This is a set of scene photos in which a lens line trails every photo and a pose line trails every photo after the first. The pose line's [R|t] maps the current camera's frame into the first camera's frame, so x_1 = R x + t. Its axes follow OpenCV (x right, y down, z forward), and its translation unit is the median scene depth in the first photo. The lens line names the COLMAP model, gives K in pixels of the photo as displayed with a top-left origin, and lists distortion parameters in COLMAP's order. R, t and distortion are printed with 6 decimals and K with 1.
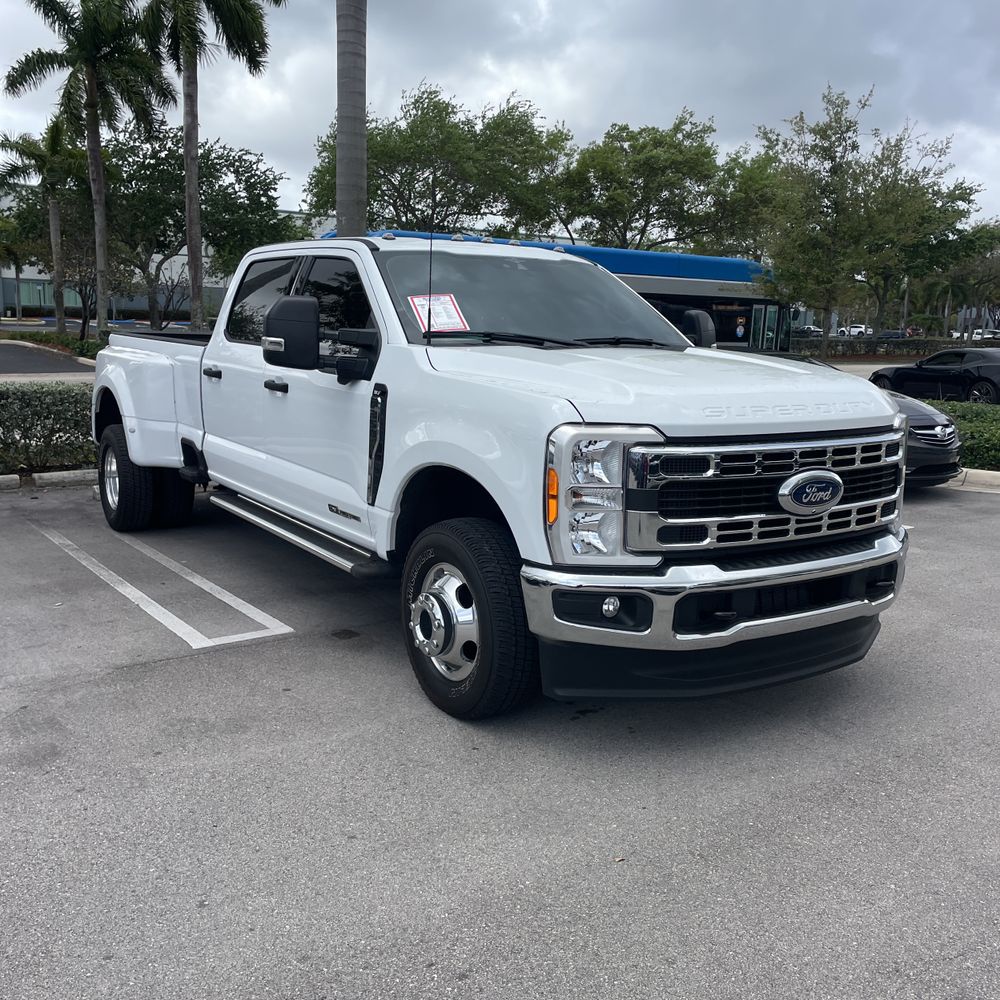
lens RADIAL K [[1016.3, 0, 488.1], [0, 1016.3, 487.7], [0, 0, 1]] dist [0.104992, -0.174431]
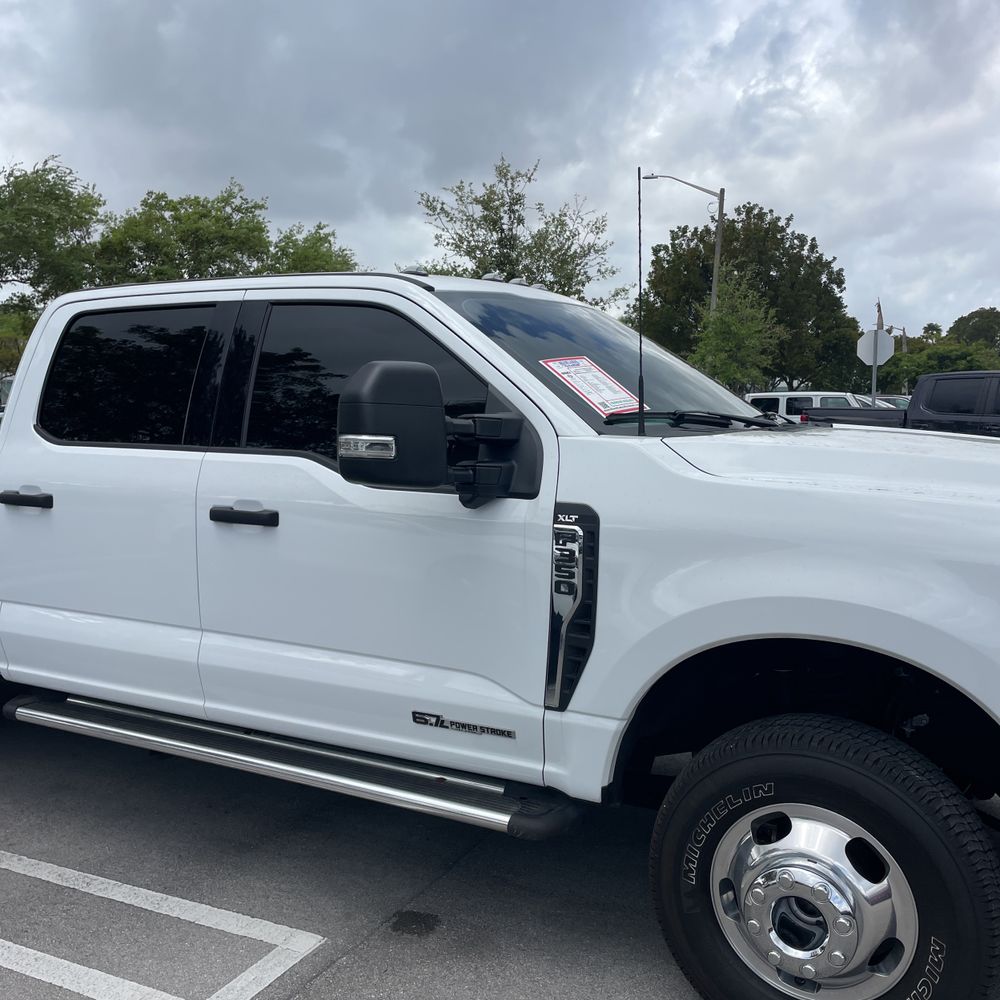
lens RADIAL K [[1005.1, 0, 502.0], [0, 1005.1, 487.8], [0, 0, 1]] dist [0.087883, -0.118270]
pose [[0.882245, -0.069390, 0.465649, -0.271555], [0.102473, 0.993668, -0.046077, -0.058042], [-0.459503, 0.088368, 0.883769, 0.328825]]
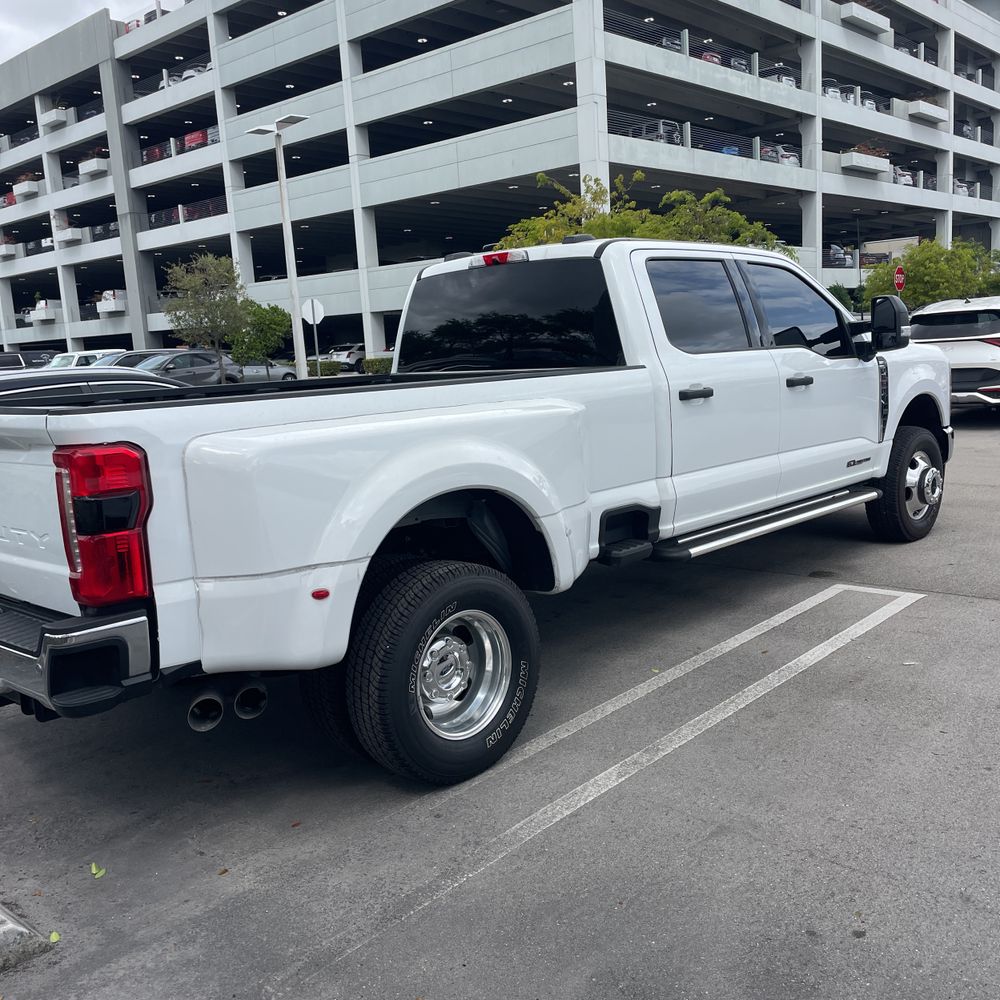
lens RADIAL K [[1005.4, 0, 518.5], [0, 1005.4, 502.0], [0, 0, 1]] dist [0.098186, -0.147294]
pose [[-0.228309, -0.166039, 0.959326, -0.928177], [0.204290, 0.955244, 0.213951, -0.209739], [-0.951914, 0.244827, -0.184171, 1.186762]]
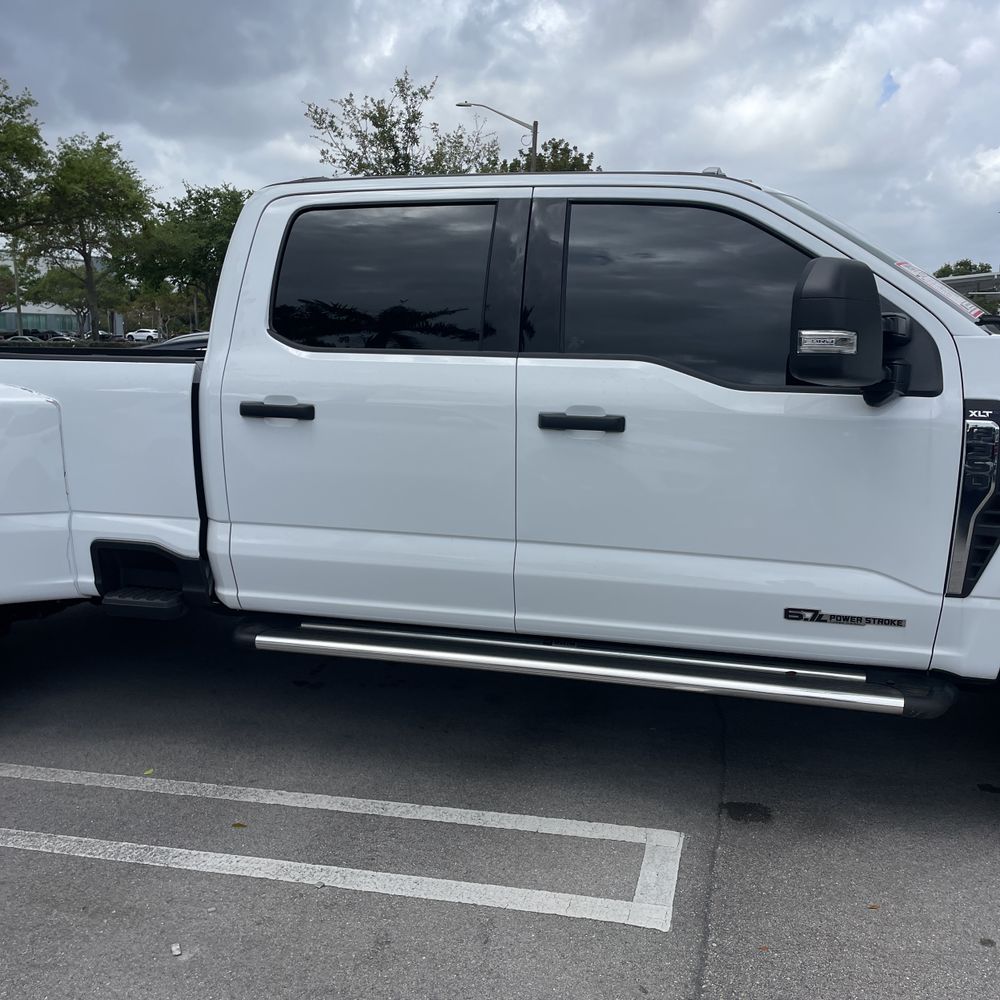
lens RADIAL K [[1005.1, 0, 502.0], [0, 1005.1, 487.8], [0, 0, 1]] dist [0.087883, -0.118270]
pose [[0.752577, -0.119883, 0.647500, -0.480345], [0.121305, 0.991700, 0.042621, -0.072725], [-0.647235, 0.046470, 0.760873, 0.474047]]
